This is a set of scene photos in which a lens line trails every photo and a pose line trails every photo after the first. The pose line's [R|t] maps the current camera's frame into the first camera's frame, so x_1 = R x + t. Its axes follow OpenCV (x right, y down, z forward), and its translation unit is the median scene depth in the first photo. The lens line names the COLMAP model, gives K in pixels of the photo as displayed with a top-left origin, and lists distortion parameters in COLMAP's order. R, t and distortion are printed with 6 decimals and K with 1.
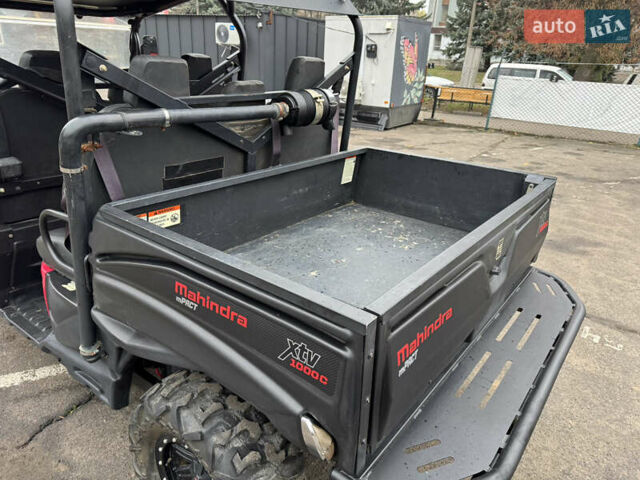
lens RADIAL K [[451.7, 0, 318.6], [0, 451.7, 242.2], [0, 0, 1]] dist [0.051102, -0.064345]
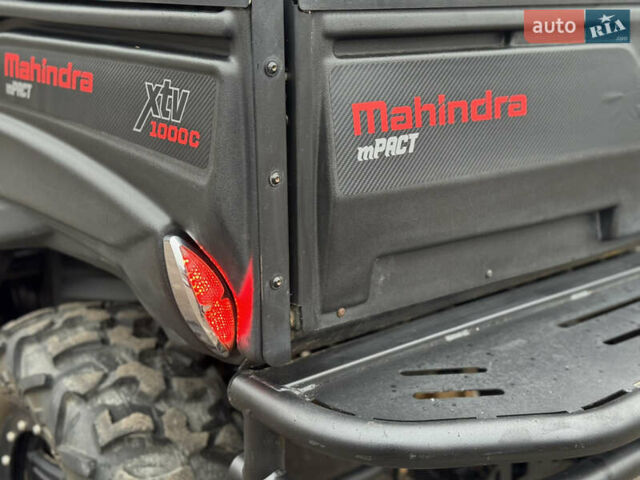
lens RADIAL K [[874.5, 0, 320.0], [0, 874.5, 240.0], [0, 0, 1]] dist [0.211193, -0.413304]
pose [[0.978134, 0.023560, -0.206635, 0.214385], [-0.048053, 0.992281, -0.114324, 0.314880], [0.202347, 0.121753, 0.971716, 0.050434]]
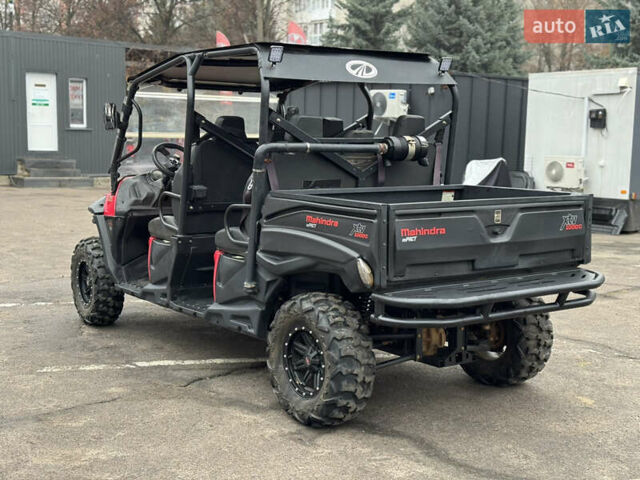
lens RADIAL K [[874.5, 0, 320.0], [0, 874.5, 240.0], [0, 0, 1]] dist [0.211193, -0.413304]
pose [[0.962414, 0.007915, -0.271470, 0.600550], [-0.081632, 0.961784, -0.261359, 0.908926], [0.259027, 0.273696, 0.926281, -1.925480]]
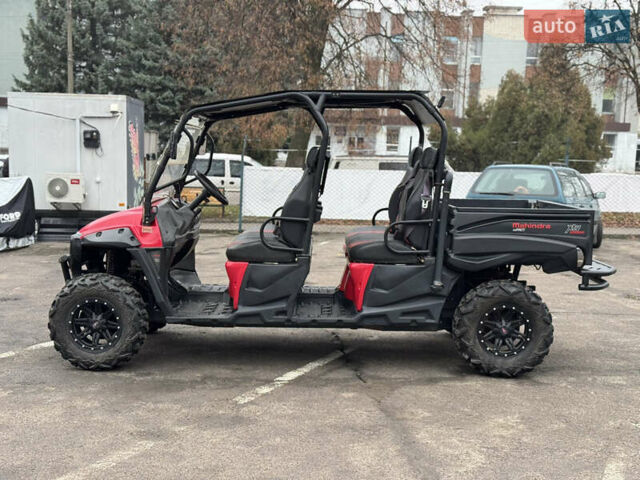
lens RADIAL K [[874.5, 0, 320.0], [0, 874.5, 240.0], [0, 0, 1]] dist [0.211193, -0.413304]
pose [[0.796223, -0.083164, 0.599260, -3.384977], [0.244465, 0.950269, -0.192939, 0.703744], [-0.553413, 0.300121, 0.776957, -1.870096]]
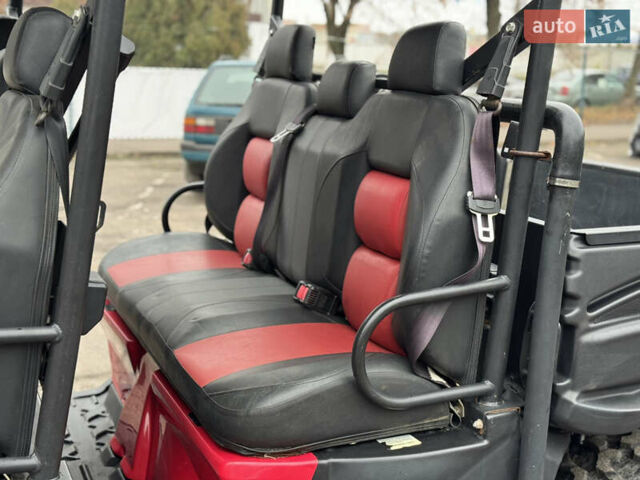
lens RADIAL K [[874.5, 0, 320.0], [0, 874.5, 240.0], [0, 0, 1]] dist [0.211193, -0.413304]
pose [[0.478630, -0.210425, 0.852429, -1.615991], [0.334612, 0.941305, 0.044483, -0.230409], [-0.811756, 0.263942, 0.520947, 0.564502]]
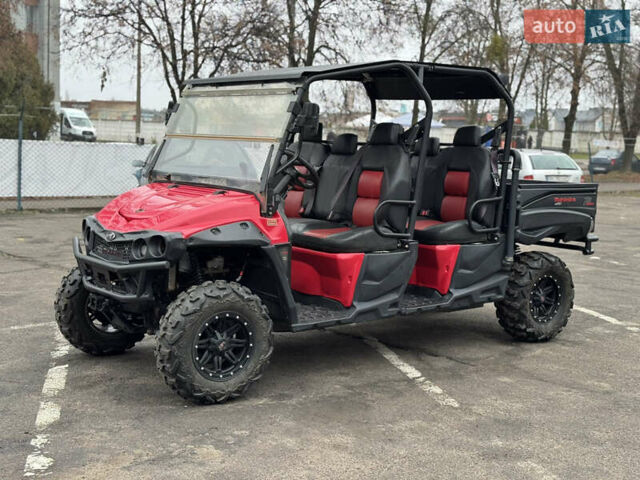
lens RADIAL K [[874.5, 0, 320.0], [0, 874.5, 240.0], [0, 0, 1]] dist [0.211193, -0.413304]
pose [[0.235733, -0.143552, 0.961157, -4.748571], [0.351075, 0.934817, 0.053514, -0.382336], [-0.906188, 0.324823, 0.270765, 0.702317]]
